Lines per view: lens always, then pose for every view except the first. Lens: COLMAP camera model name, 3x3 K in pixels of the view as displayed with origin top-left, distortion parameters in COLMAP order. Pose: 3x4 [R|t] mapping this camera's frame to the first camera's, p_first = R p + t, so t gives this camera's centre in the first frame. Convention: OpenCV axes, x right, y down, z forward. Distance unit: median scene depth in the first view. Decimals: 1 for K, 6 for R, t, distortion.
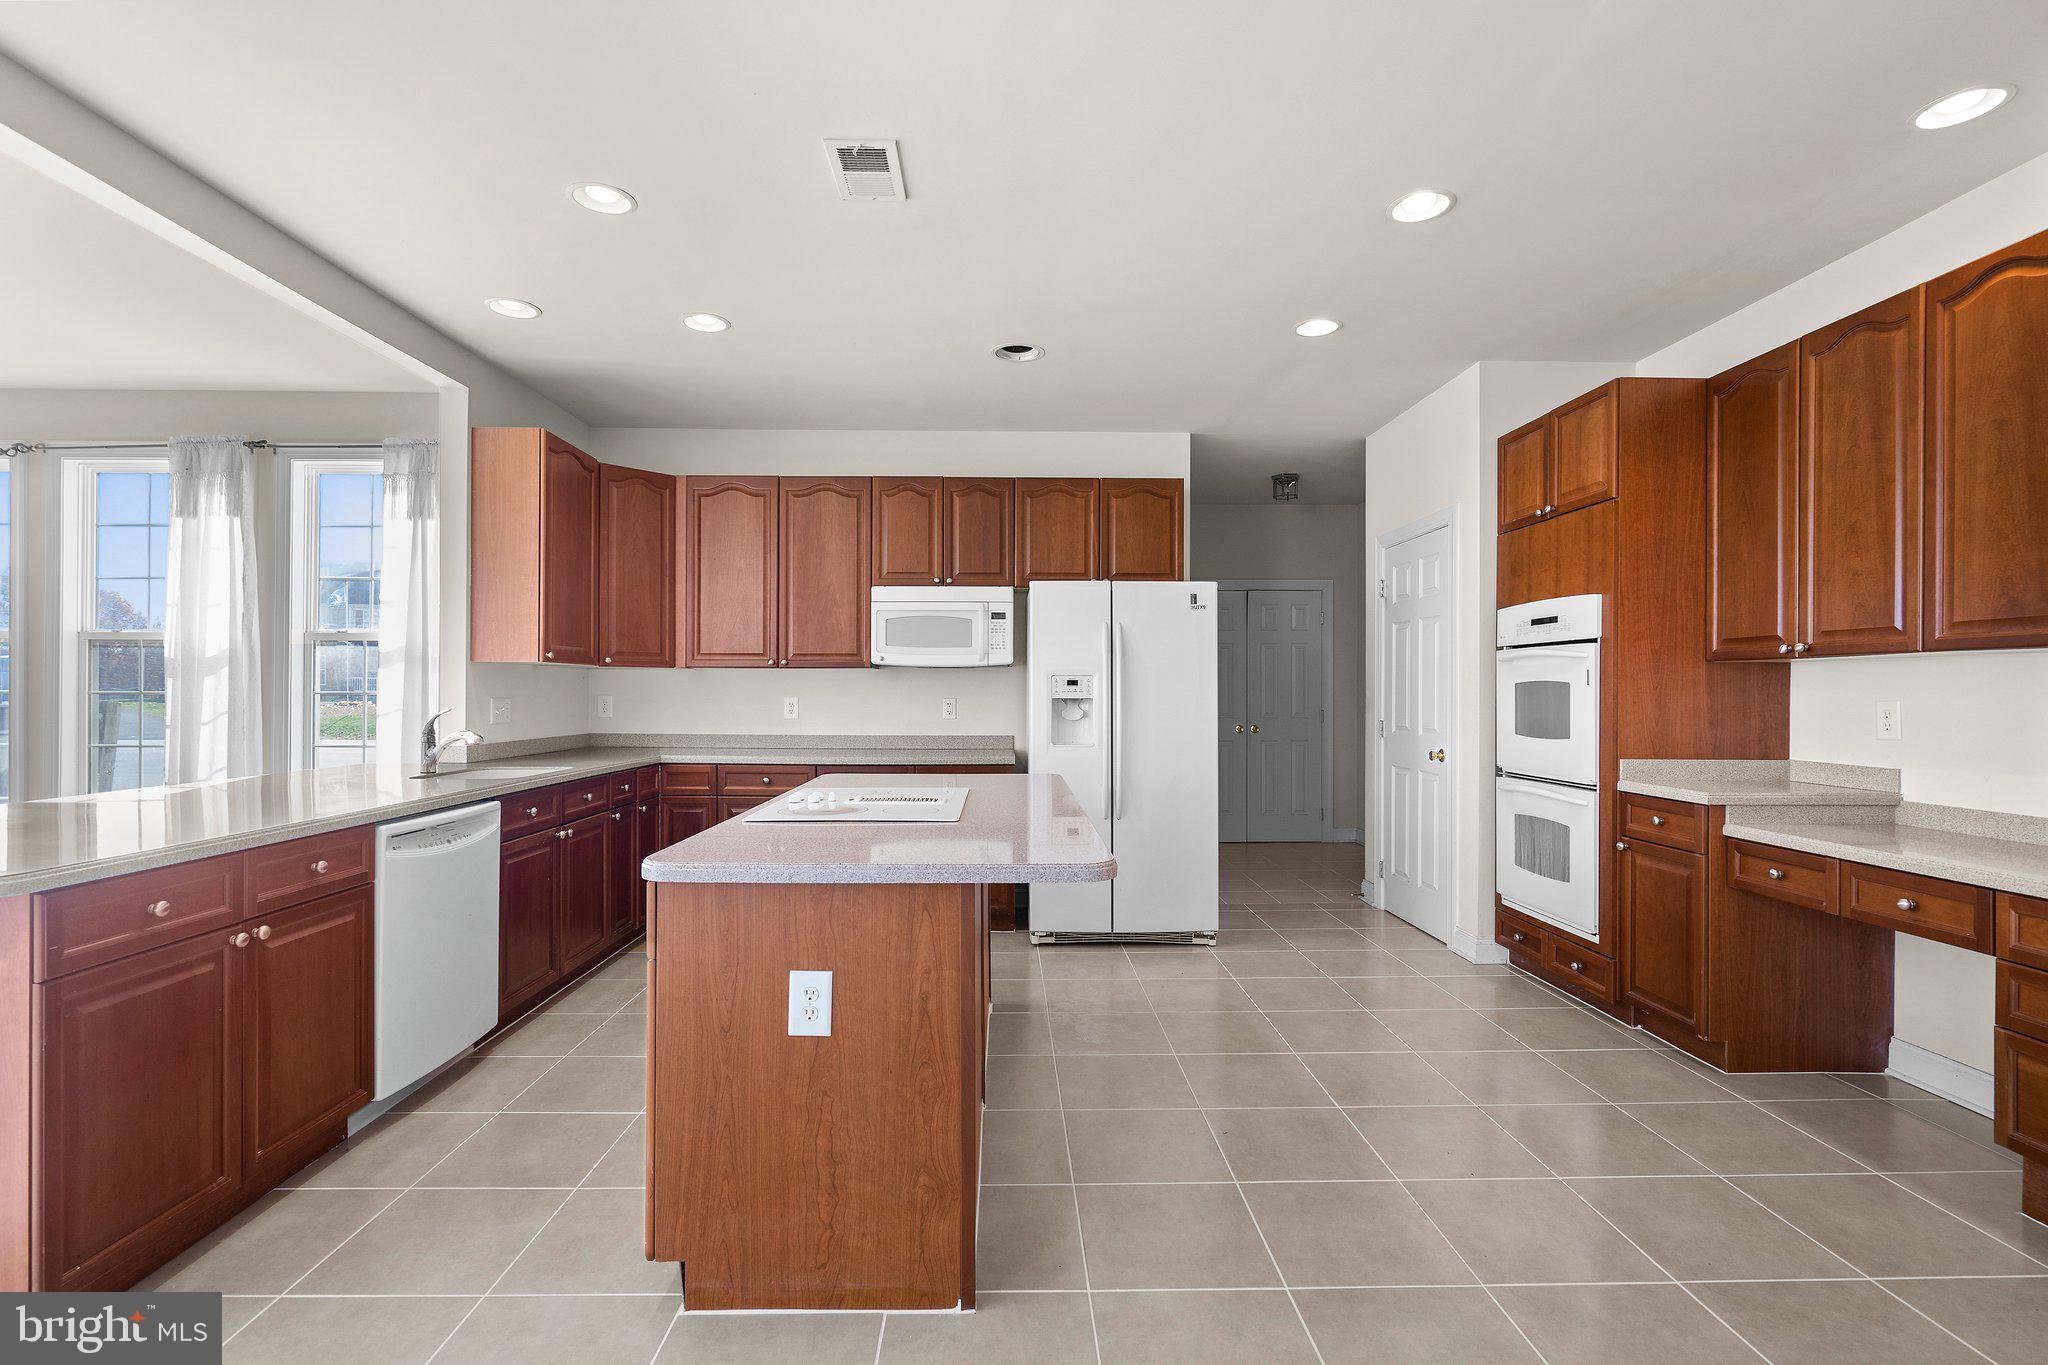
lens RADIAL K [[929.7, 0, 1017.1], [0, 929.7, 691.0], [0, 0, 1]] dist [-0.008089, 0.003224]
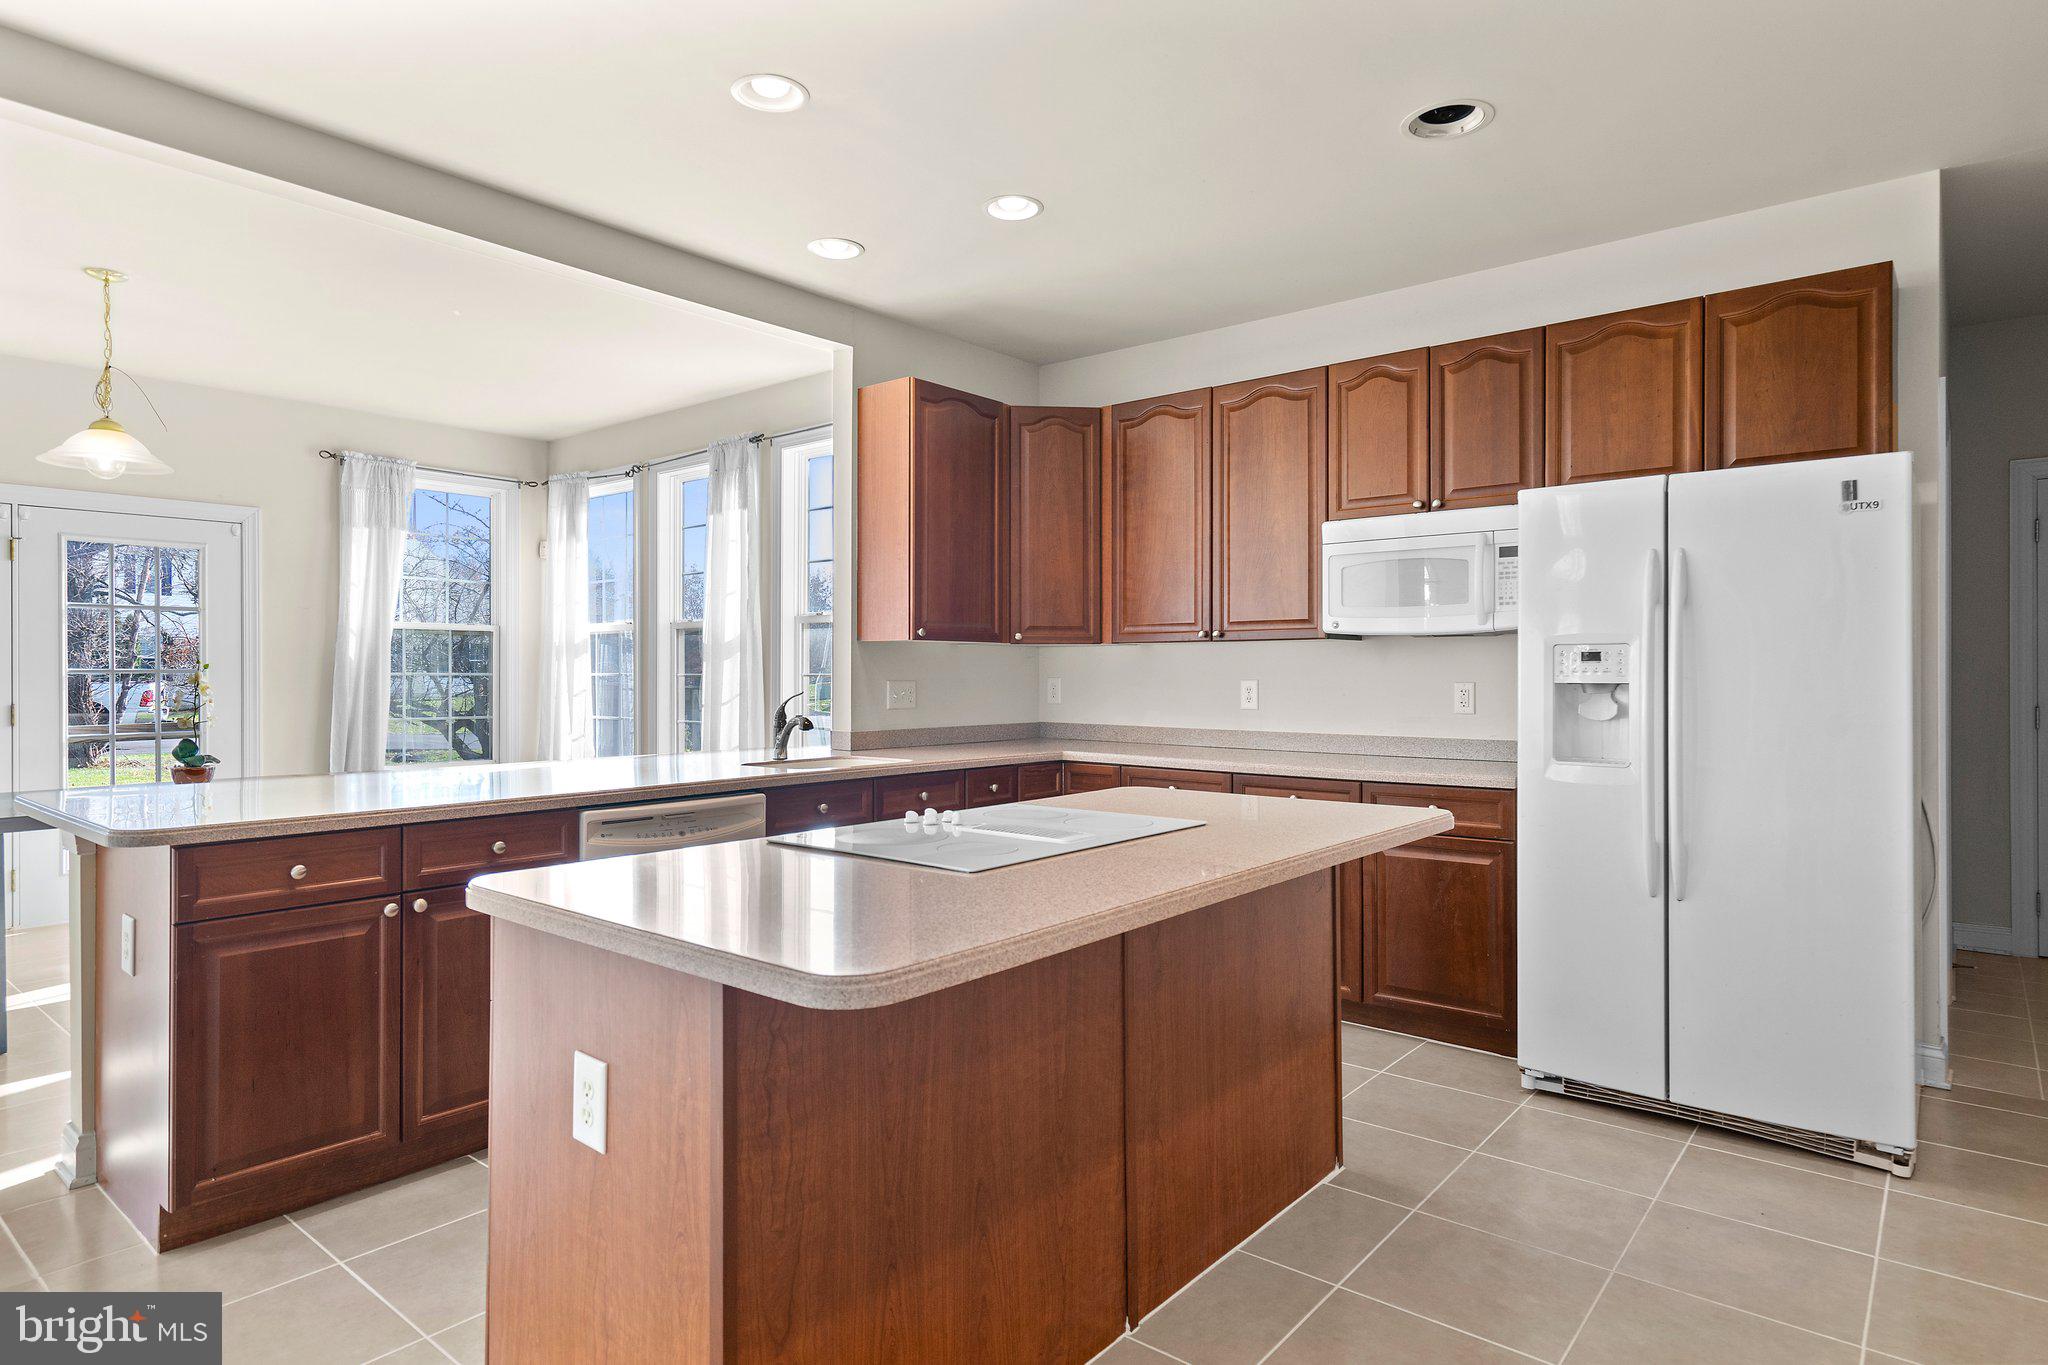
lens RADIAL K [[1141.2, 0, 1034.7], [0, 1141.2, 672.3], [0, 0, 1]] dist [0.000848, 0.003138]
pose [[0.759910, -0.003018, -0.650021, 0.261261], [0.002161, 0.999995, -0.002117, 0.001757], [0.650025, 0.000204, 0.759913, 0.230929]]
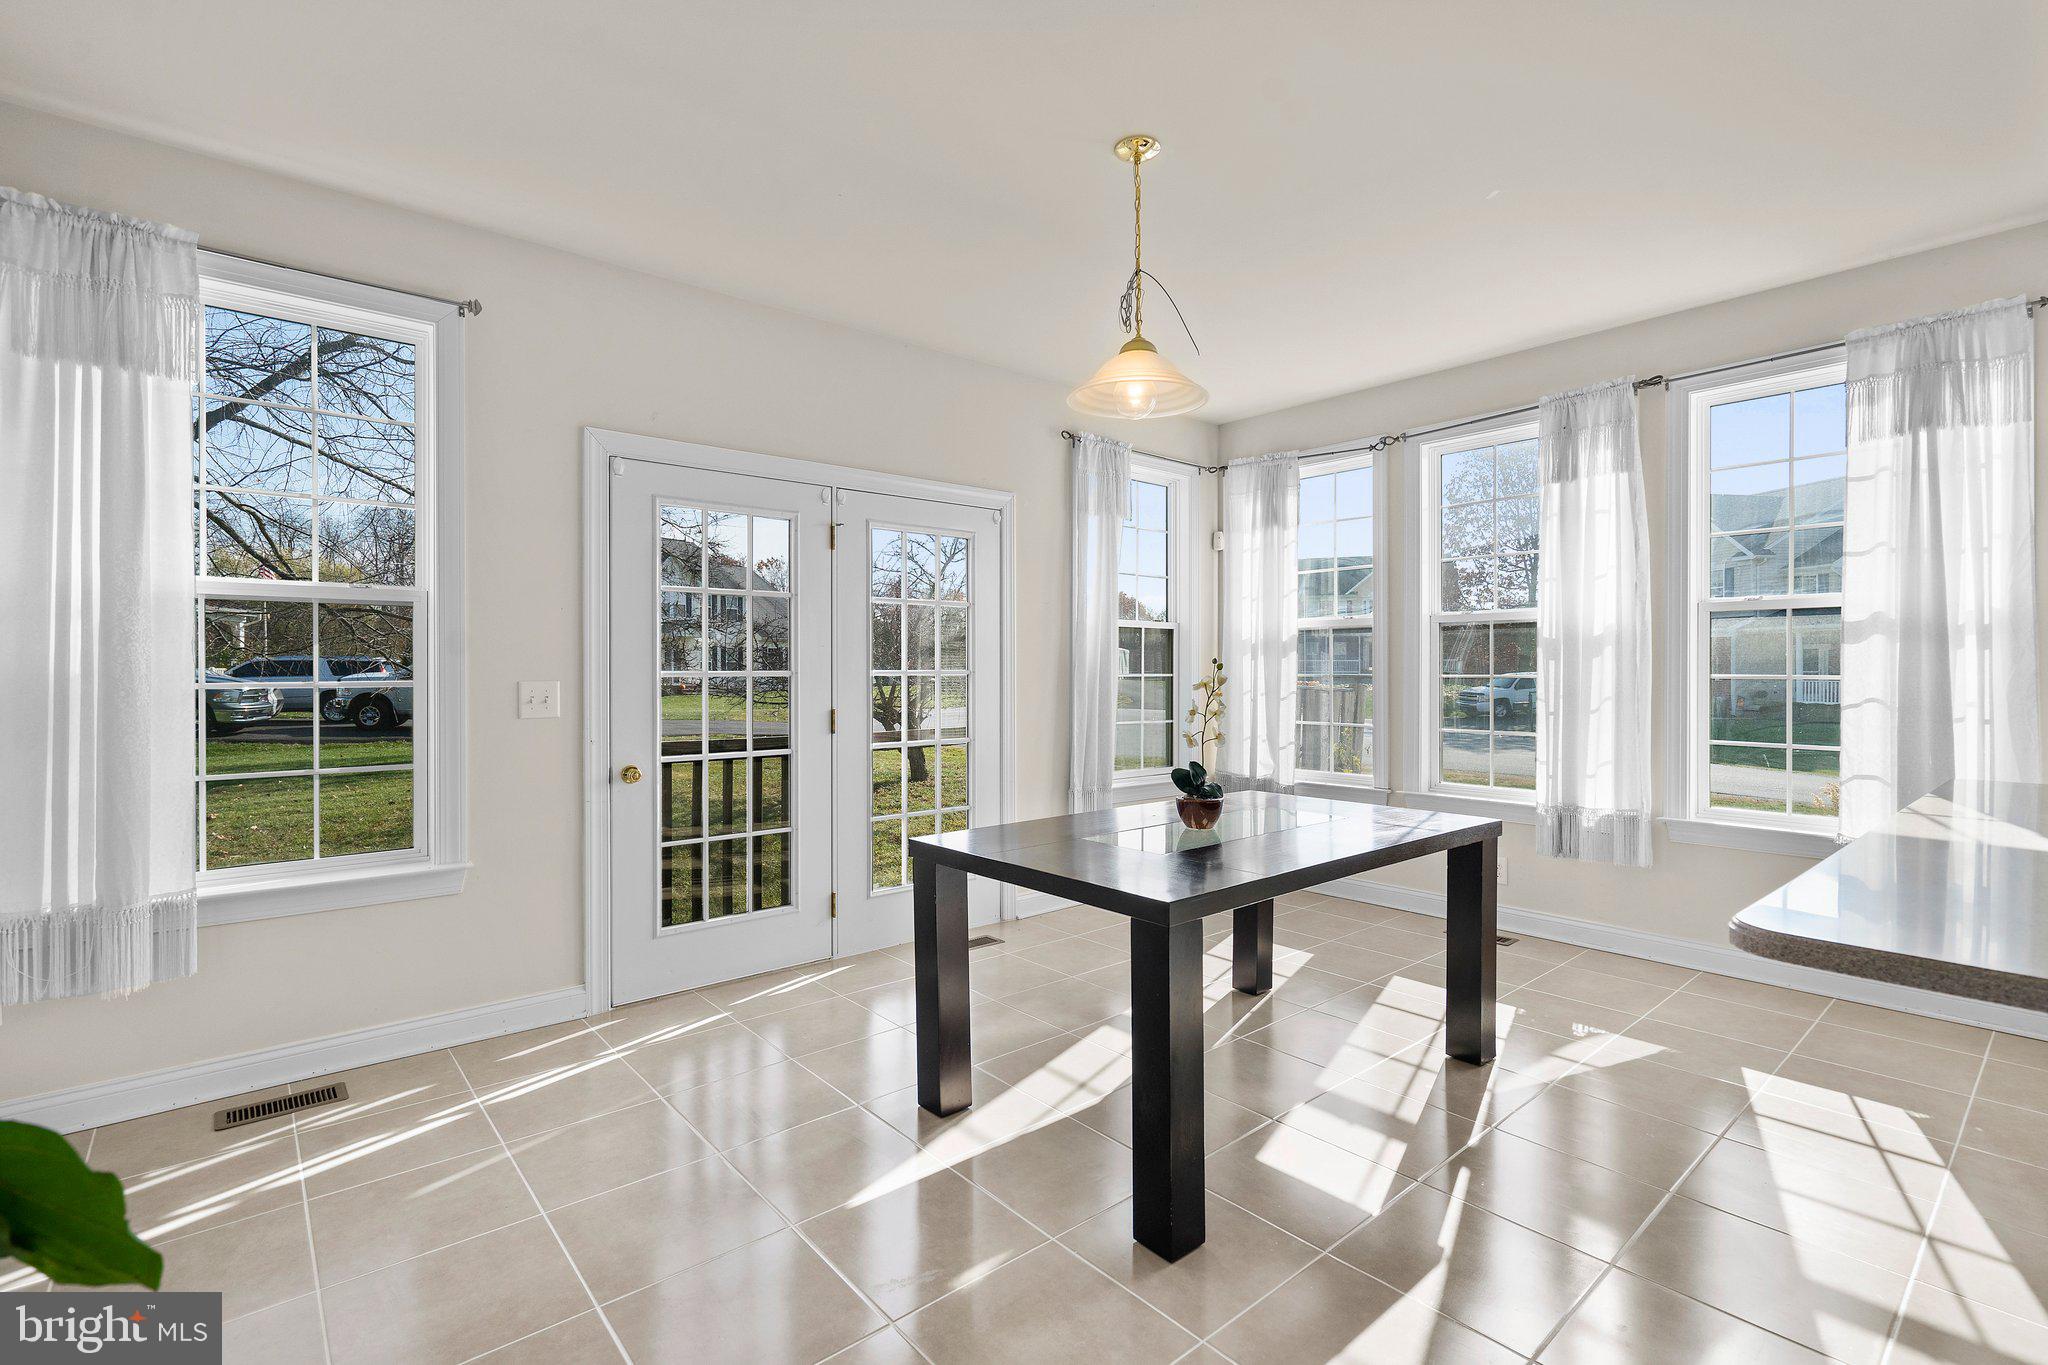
lens RADIAL K [[929.7, 0, 1021.9], [0, 929.7, 672.4], [0, 0, 1]] dist [-0.008089, 0.003224]
pose [[0.634244, -0.003064, -0.773127, -0.548943], [0.003080, 0.999994, -0.001436, -0.002797], [0.773127, -0.001471, 0.634249, 0.023503]]
